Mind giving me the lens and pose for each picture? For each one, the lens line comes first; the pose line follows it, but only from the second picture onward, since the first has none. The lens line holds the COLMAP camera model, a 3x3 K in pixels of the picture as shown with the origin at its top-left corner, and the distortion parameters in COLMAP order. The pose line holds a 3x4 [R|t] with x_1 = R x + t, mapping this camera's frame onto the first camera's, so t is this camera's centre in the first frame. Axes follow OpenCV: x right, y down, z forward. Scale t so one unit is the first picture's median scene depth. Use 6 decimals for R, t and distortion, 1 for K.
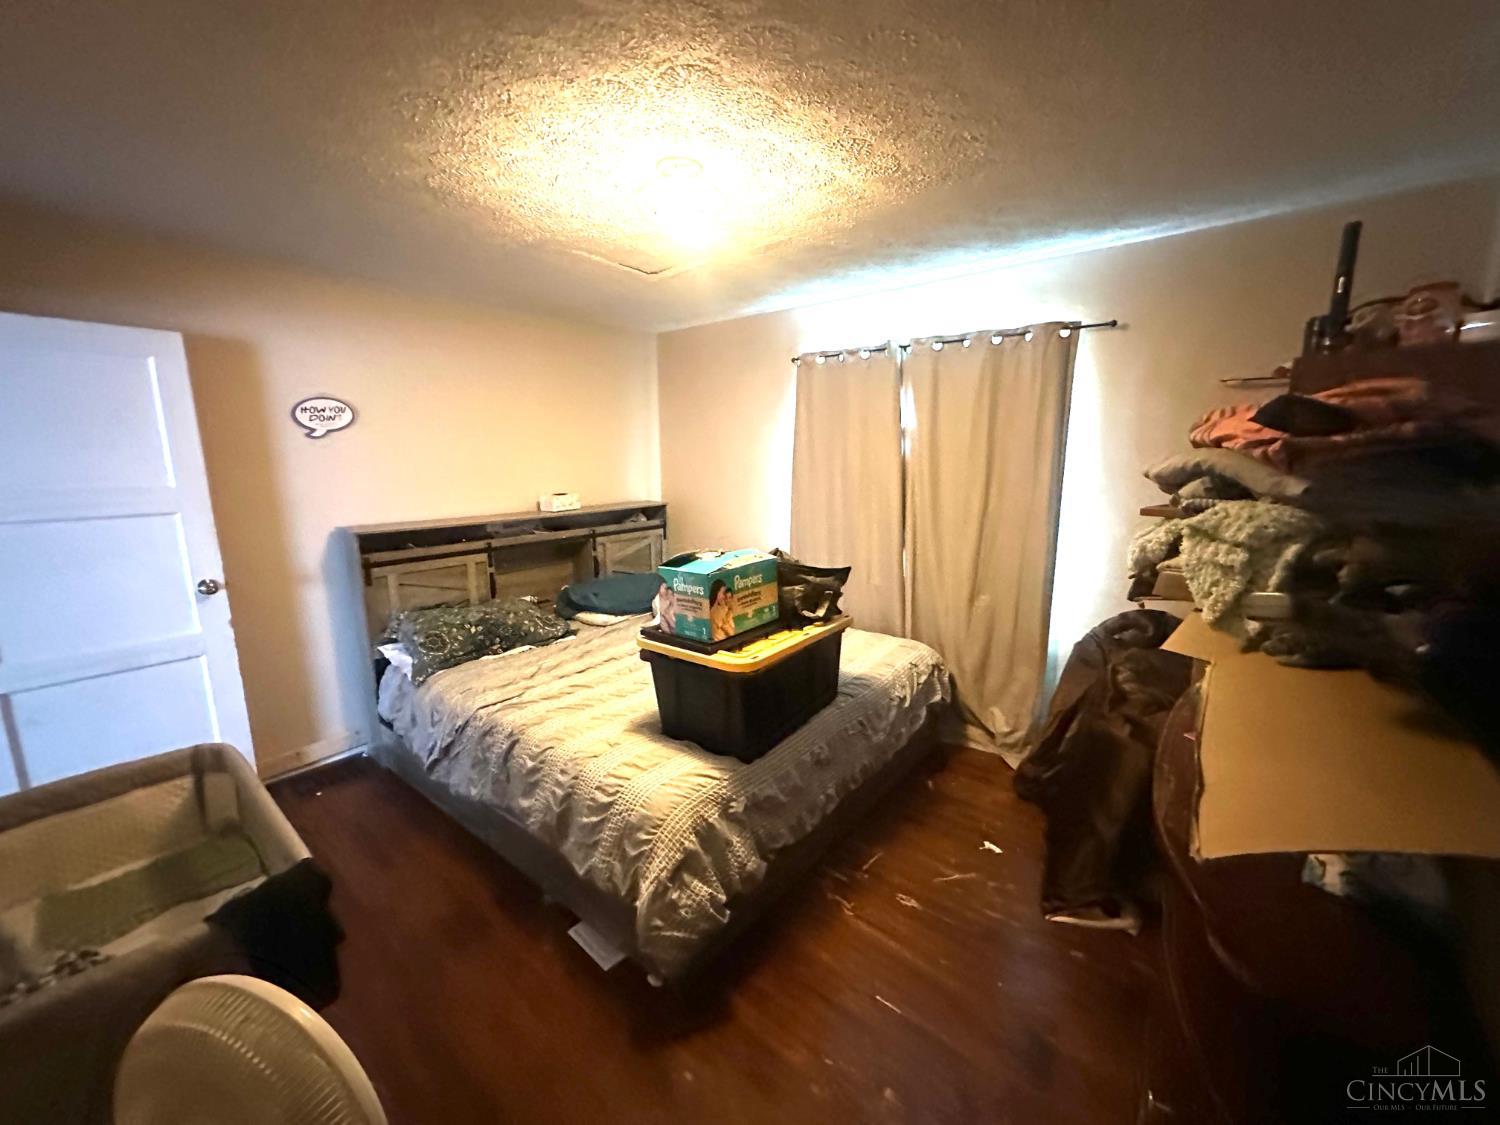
lens RADIAL K [[604.6, 0, 748.4], [0, 604.6, 561.9], [0, 0, 1]] dist [-0.000515, 0.000063]
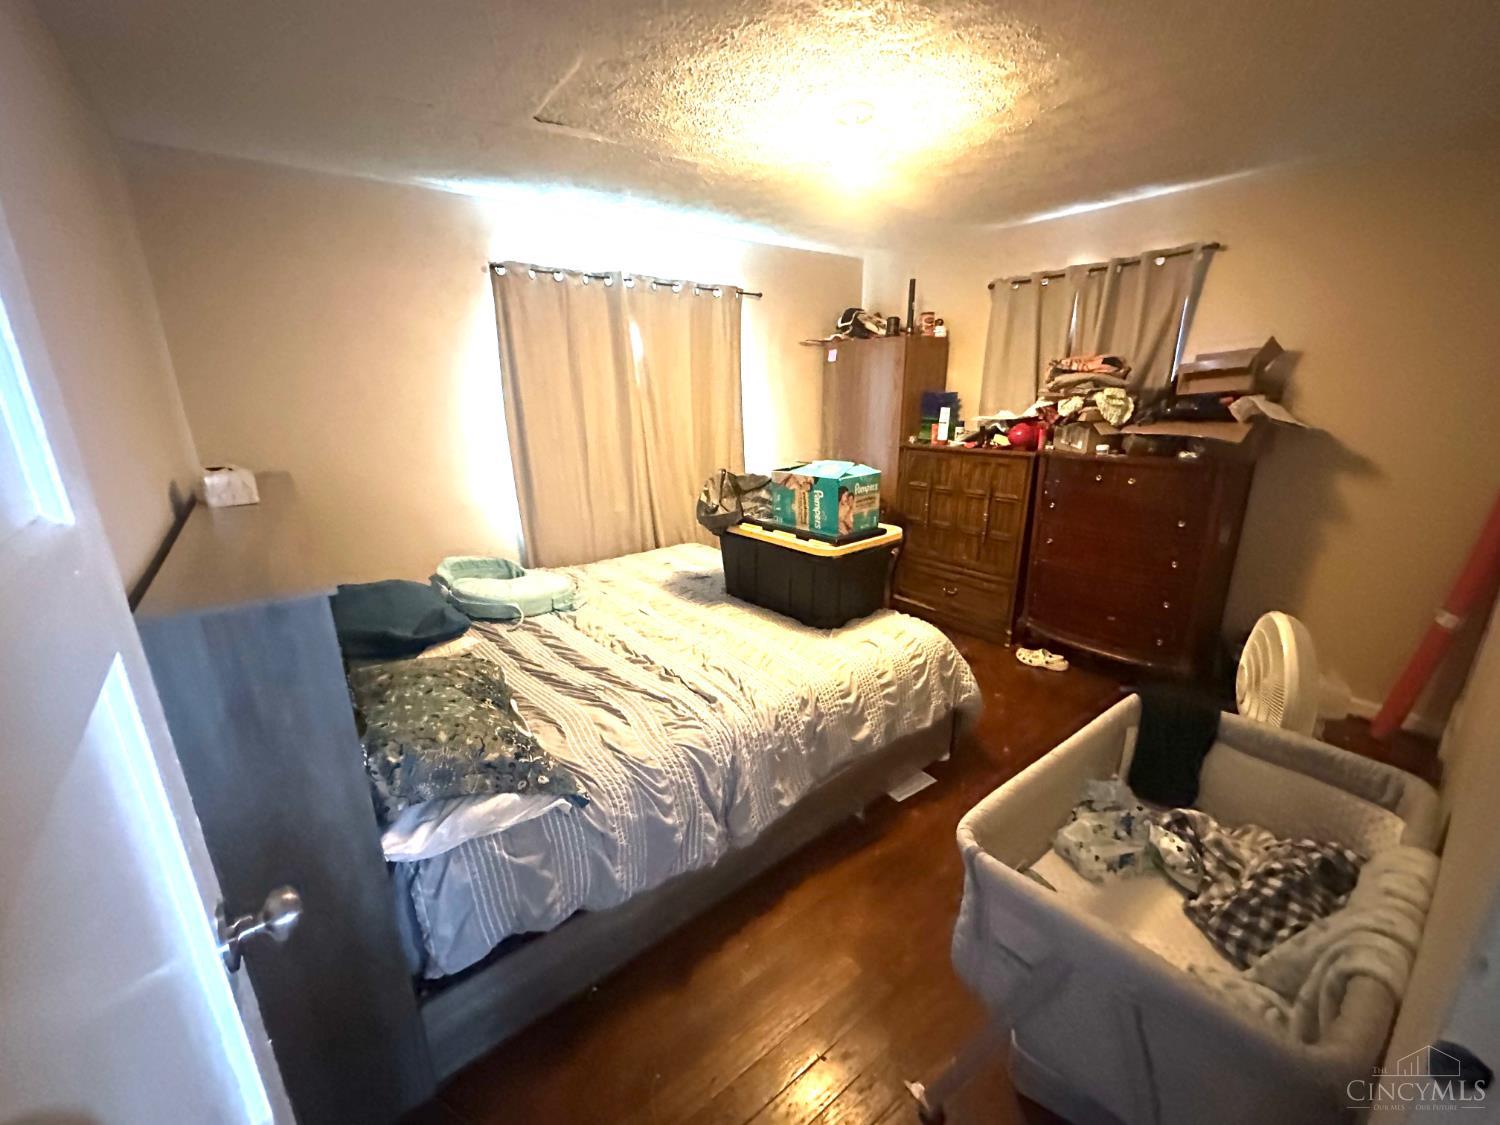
lens RADIAL K [[599.9, 0, 747.8], [0, 599.9, 560.6], [0, 0, 1]] dist [0.000011, -0.000023]
pose [[0.212857, -0.270758, 0.938820, -0.989656], [0.187798, 0.954261, 0.232632, -0.107200], [-0.958866, 0.126791, 0.253969, 0.705126]]
